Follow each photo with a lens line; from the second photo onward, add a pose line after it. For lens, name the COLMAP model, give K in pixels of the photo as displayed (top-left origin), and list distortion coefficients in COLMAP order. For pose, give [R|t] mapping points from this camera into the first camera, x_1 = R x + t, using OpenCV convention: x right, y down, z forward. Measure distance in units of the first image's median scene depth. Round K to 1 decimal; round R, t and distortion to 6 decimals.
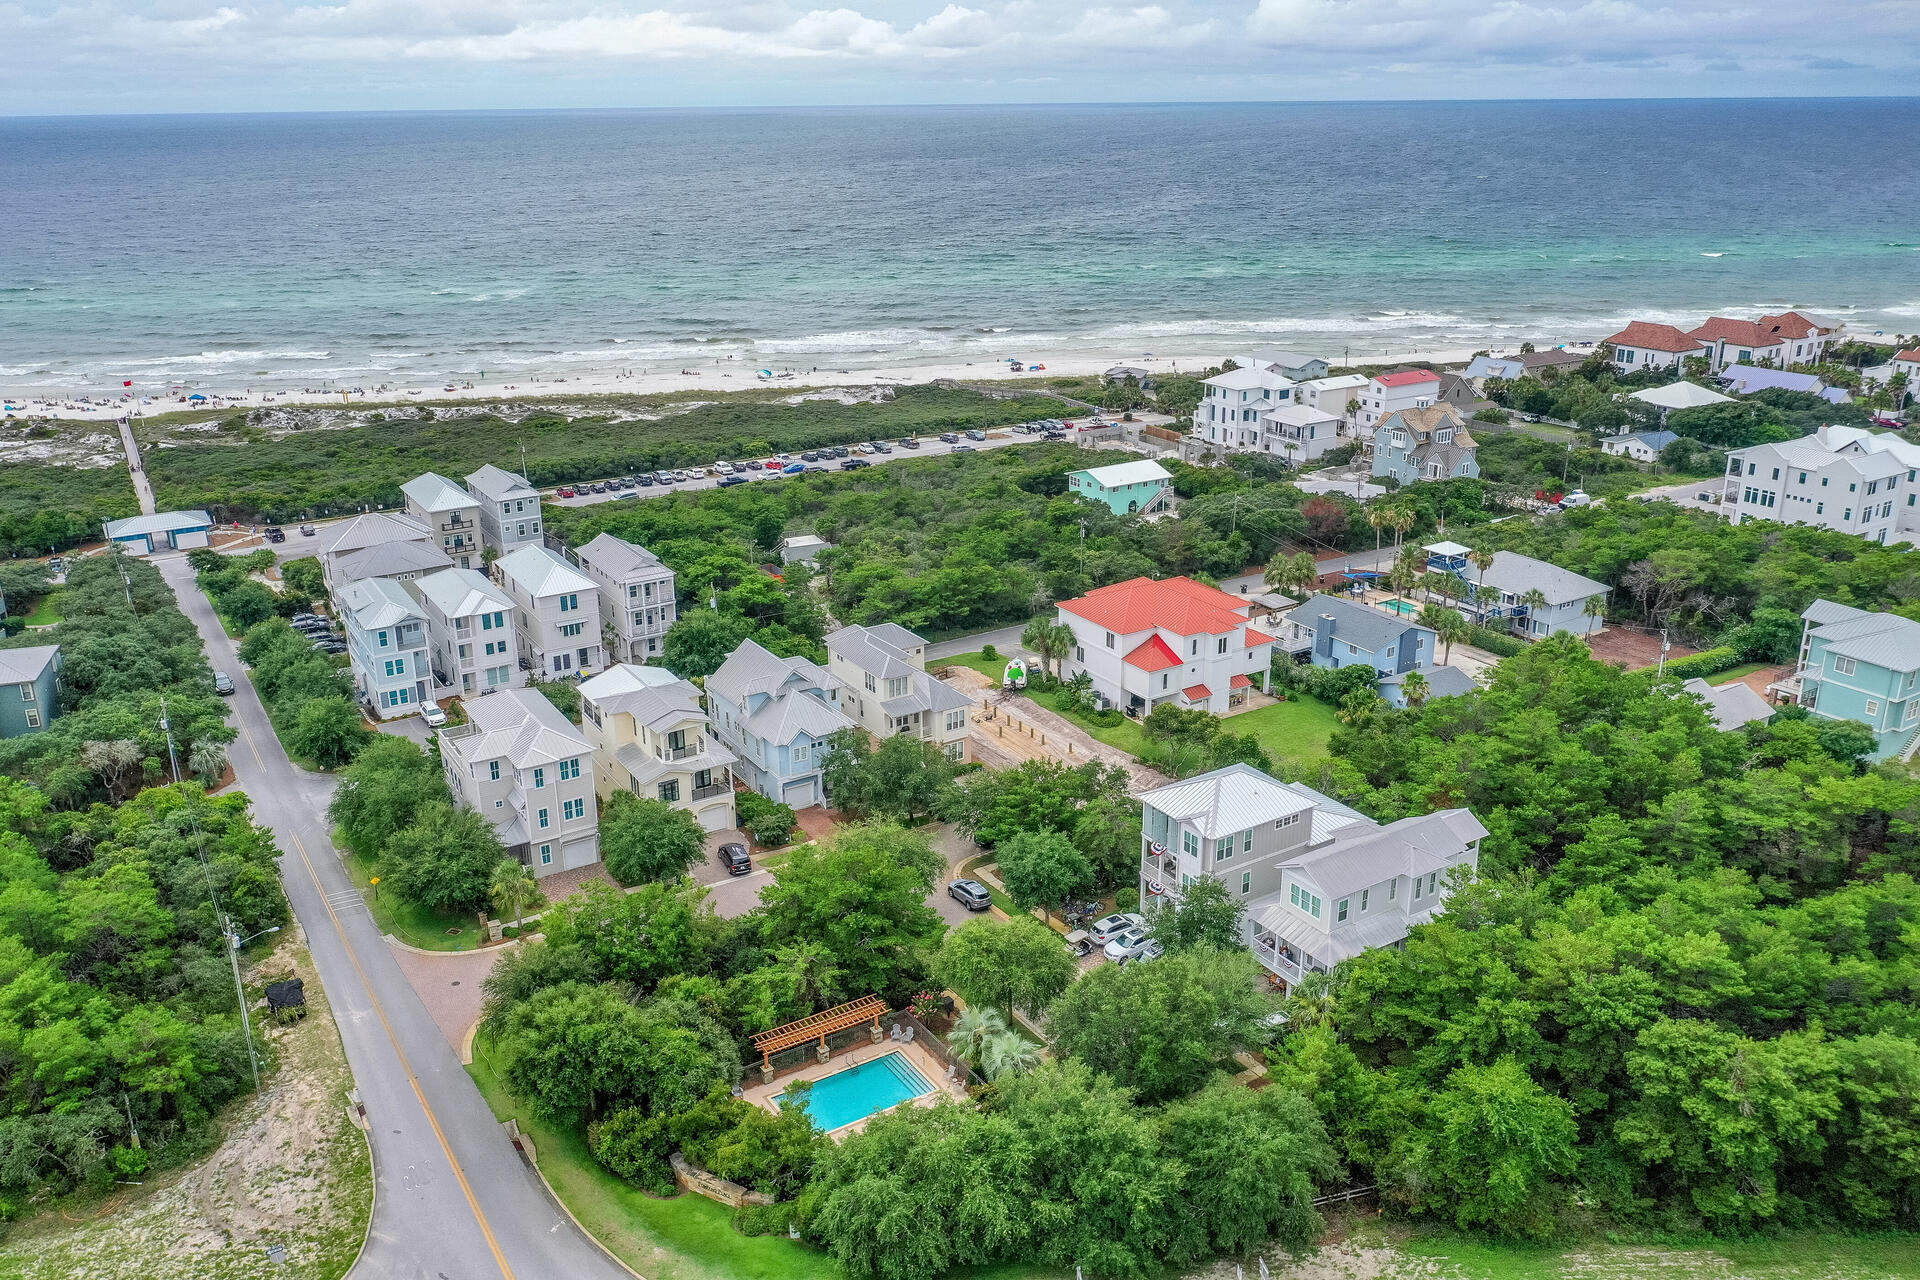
lens RADIAL K [[1495.9, 0, 947.4], [0, 1495.9, 645.9], [0, 0, 1]] dist [-0.014721, 0.005812]
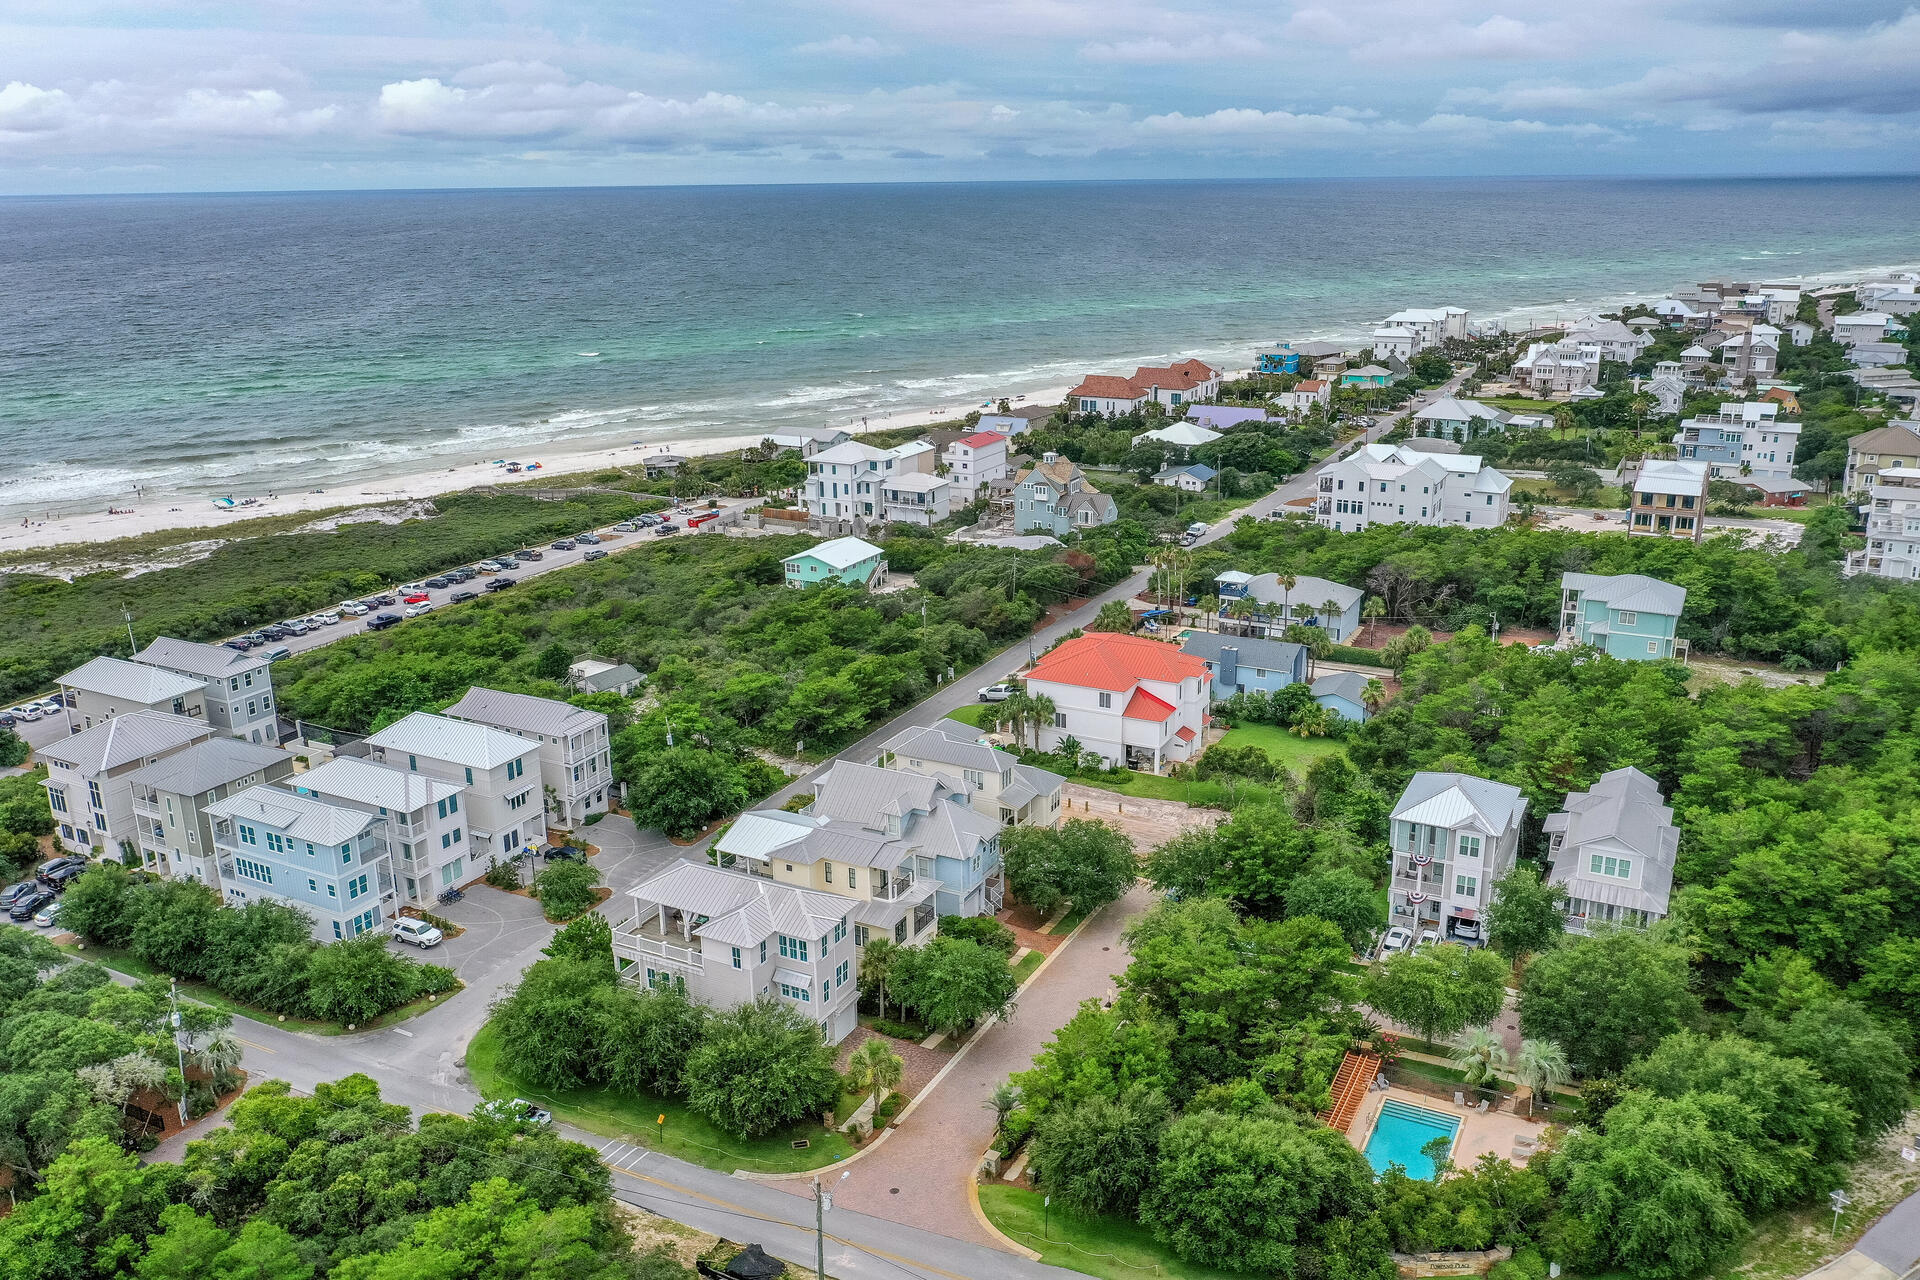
lens RADIAL K [[1495.9, 0, 952.9], [0, 1495.9, 686.5], [0, 0, 1]] dist [-0.014721, 0.005812]
pose [[0.859089, -0.163633, 0.484964, -0.320272], [0.177123, 0.984019, 0.018256, -0.033619], [-0.480202, 0.070215, 0.874343, 0.099840]]
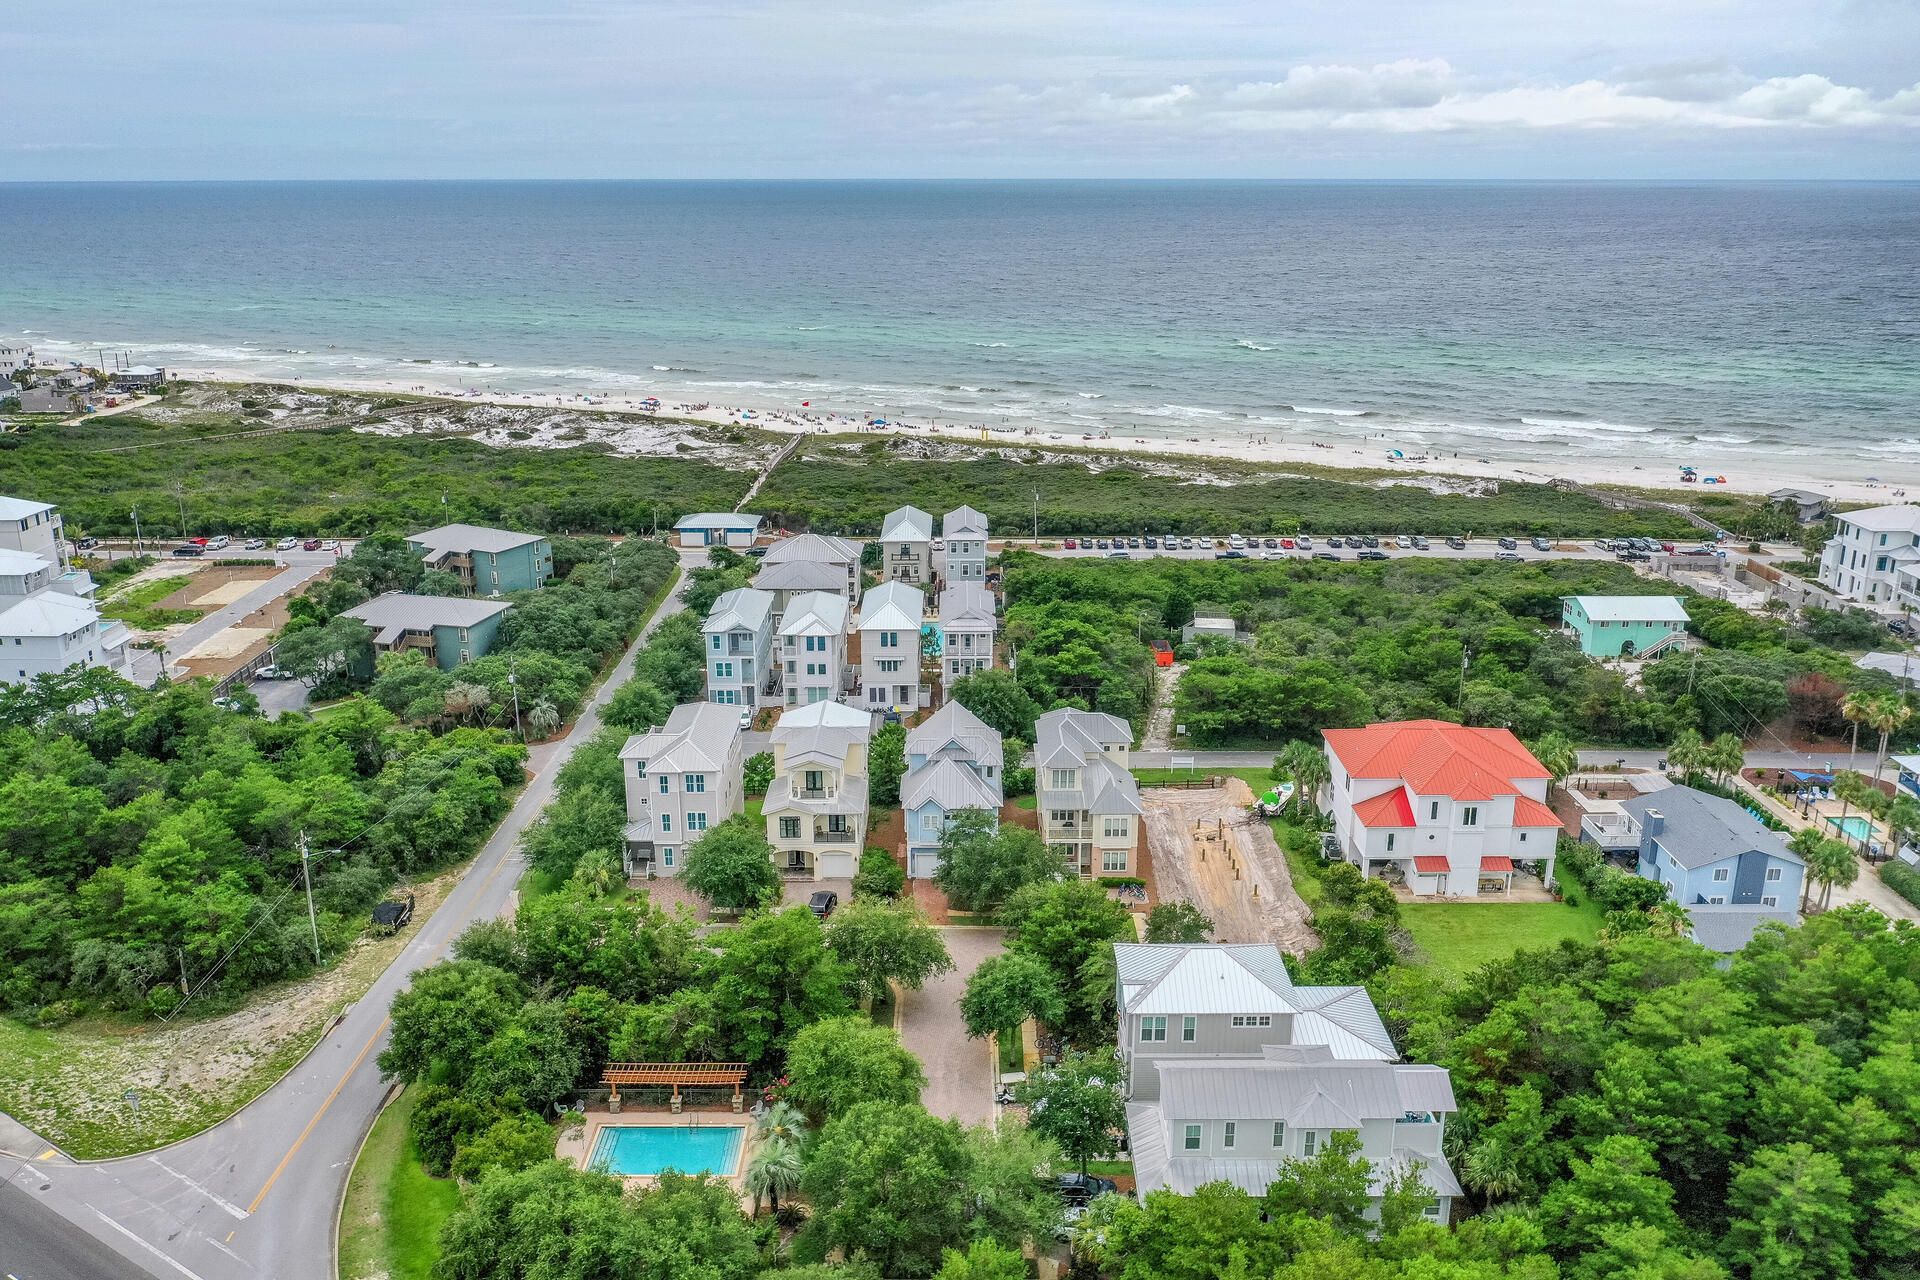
lens RADIAL K [[1495.9, 0, 958.5], [0, 1495.9, 634.9], [0, 0, 1]] dist [-0.014721, 0.005812]
pose [[0.848421, 0.163044, -0.503585, 0.227865], [-0.187418, 0.982278, 0.002274, -0.031632], [0.495031, 0.092451, 0.863943, 0.085841]]
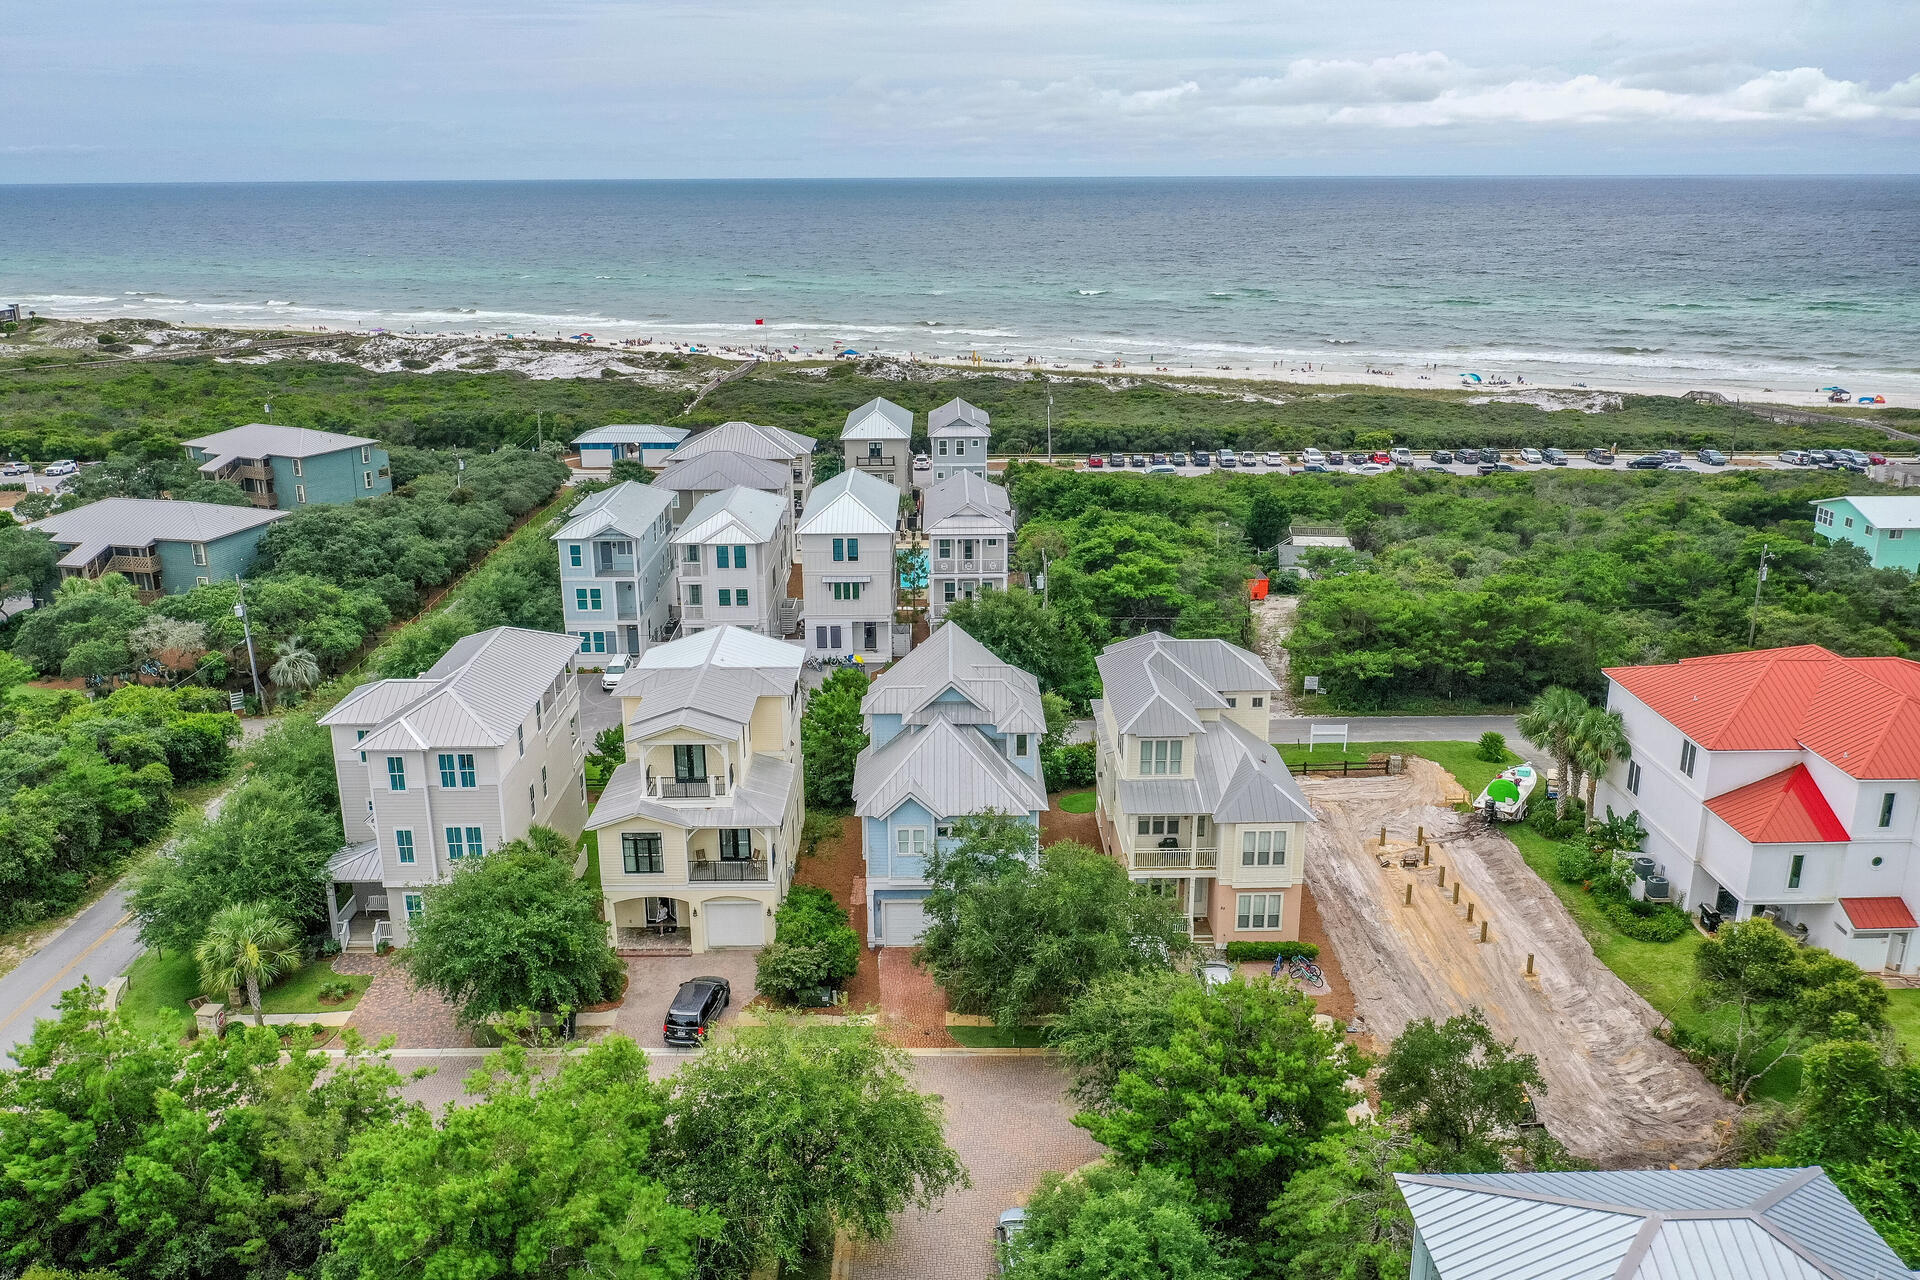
lens RADIAL K [[1495.9, 0, 961.6], [0, 1495.9, 630.9], [0, 0, 1]] dist [-0.014721, 0.005812]
pose [[0.856040, 0.155553, -0.492949, 0.092351], [-0.180394, 0.983590, -0.002888, -0.000399], [0.484411, 0.091397, 0.870053, 0.321684]]
